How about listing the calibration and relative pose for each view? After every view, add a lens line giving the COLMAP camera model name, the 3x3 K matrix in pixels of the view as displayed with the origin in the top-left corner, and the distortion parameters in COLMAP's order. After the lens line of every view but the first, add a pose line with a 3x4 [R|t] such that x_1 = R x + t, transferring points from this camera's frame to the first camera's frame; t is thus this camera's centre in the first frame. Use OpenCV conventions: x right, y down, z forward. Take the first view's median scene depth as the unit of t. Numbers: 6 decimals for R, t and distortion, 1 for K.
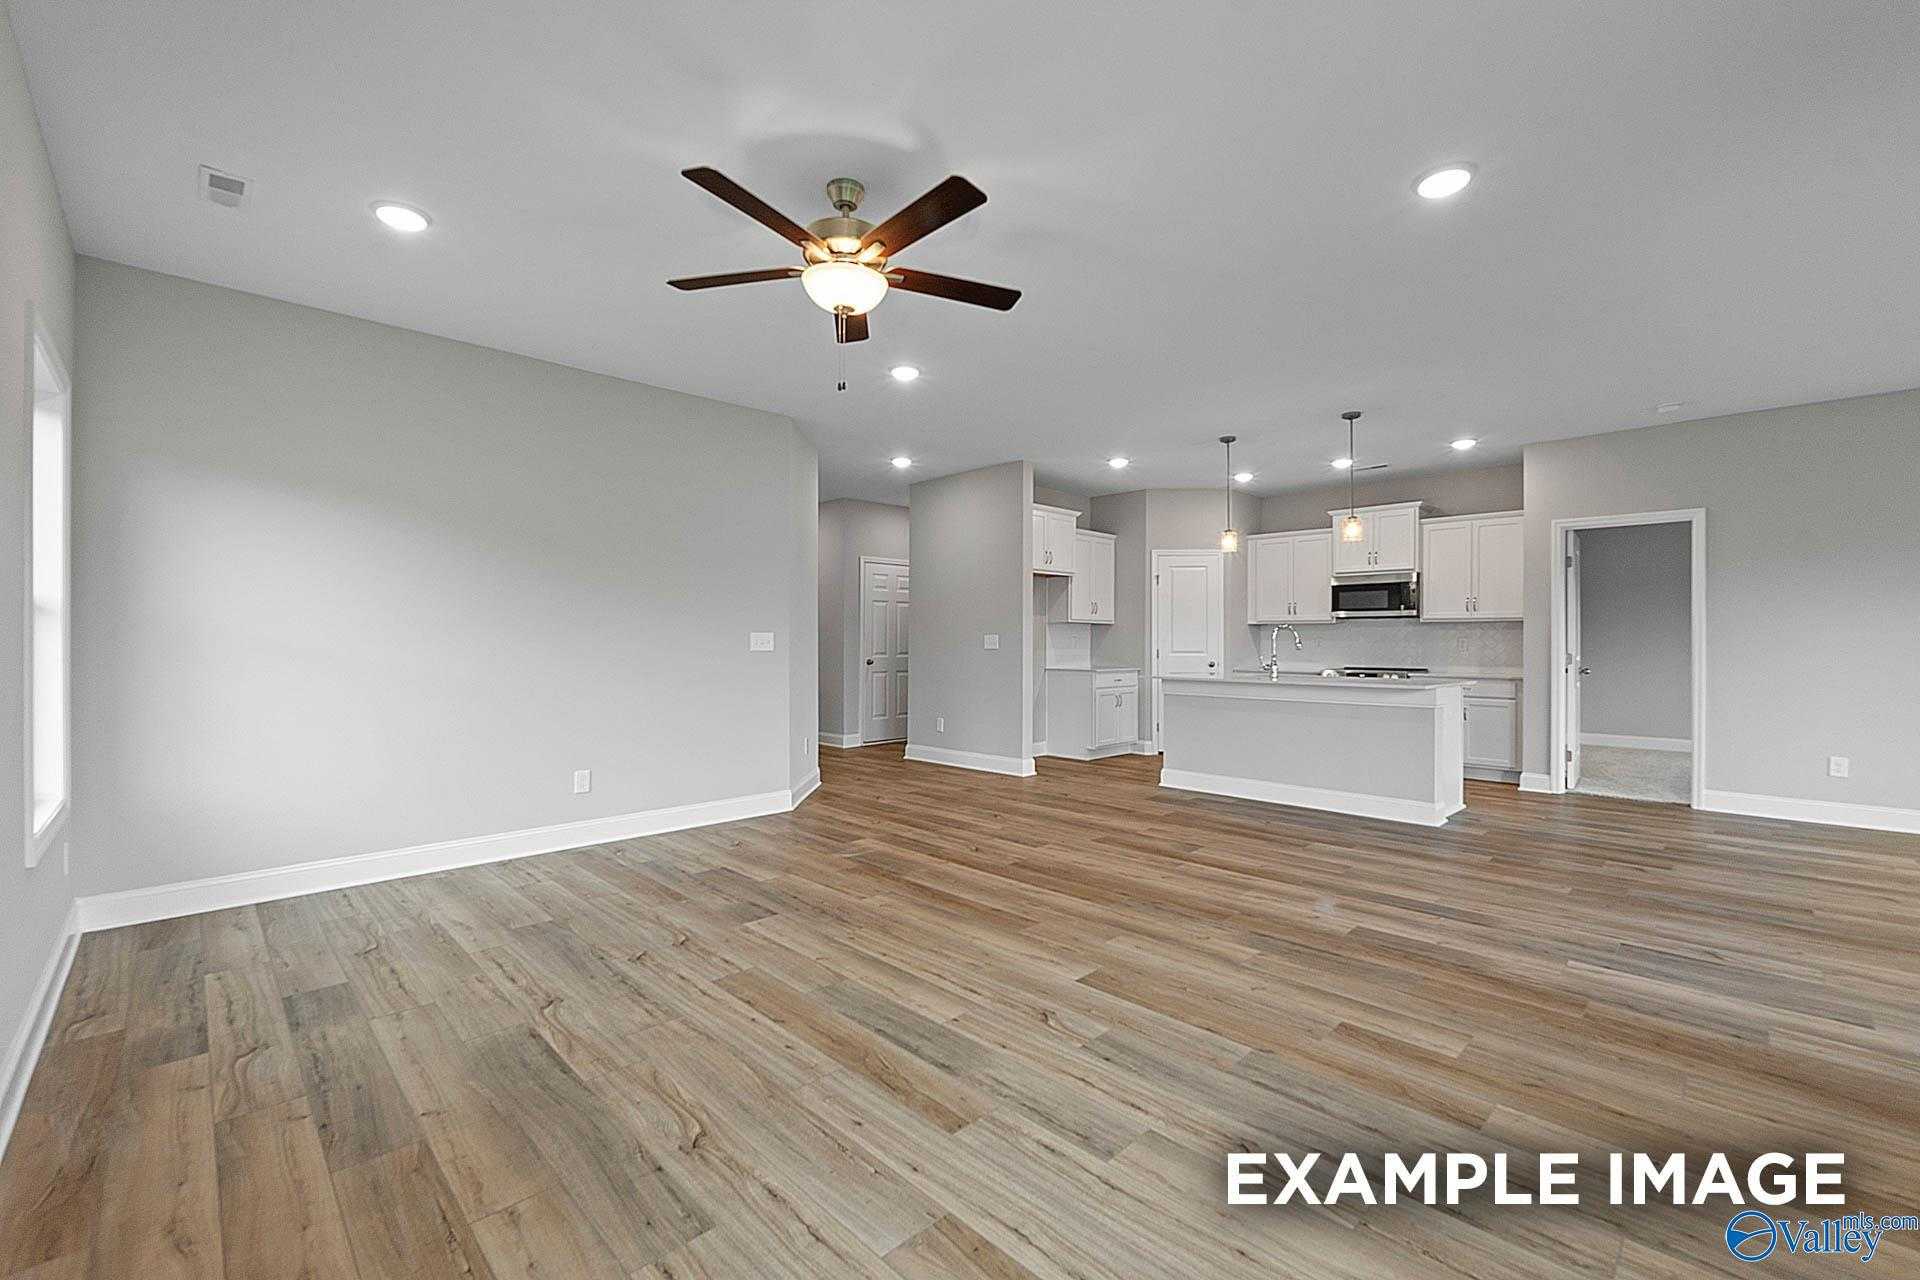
lens RADIAL K [[817.7, 0, 963.5], [0, 817.7, 645.6], [0, 0, 1]] dist [-0.003296, -0.000157]
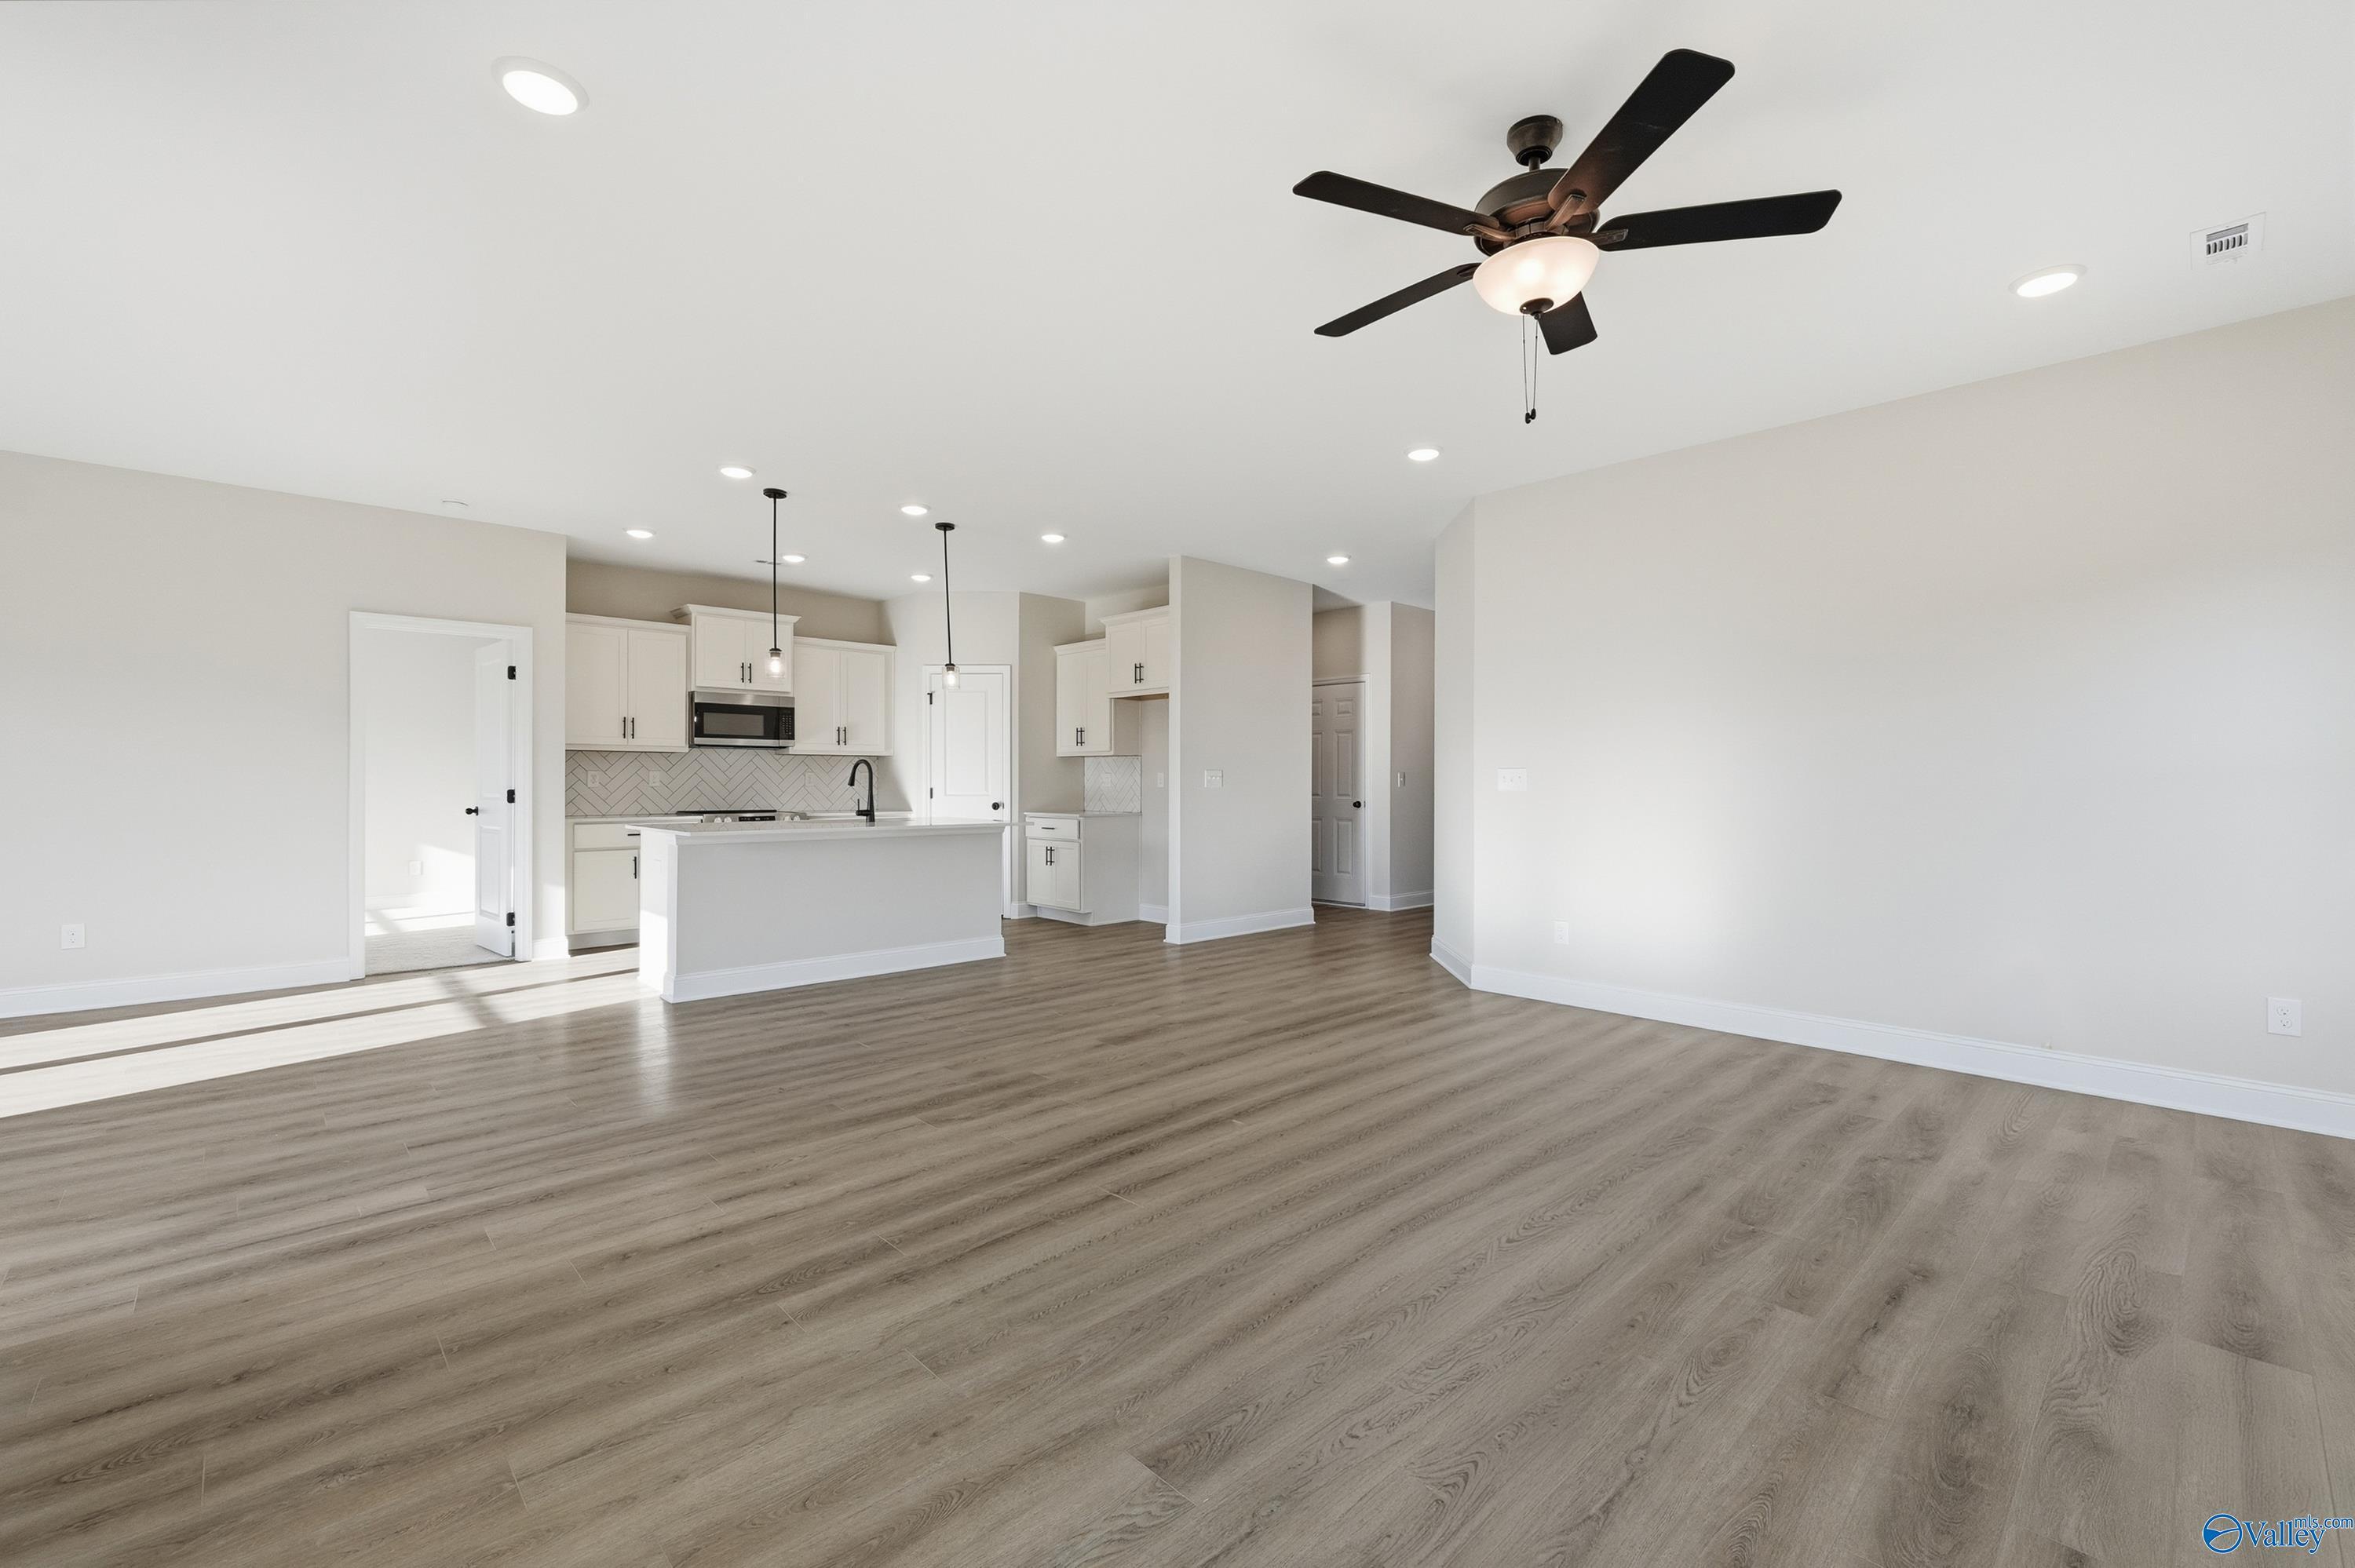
lens RADIAL K [[1002.8, 0, 1189.3], [0, 1002.8, 775.8], [0, 0, 1]] dist [-0.003296, -0.000157]
pose [[0.059160, -0.001450, 0.998247, -0.493419], [0.002381, 0.999996, 0.001312, -0.006393], [-0.998246, 0.002299, 0.059163, 0.517239]]
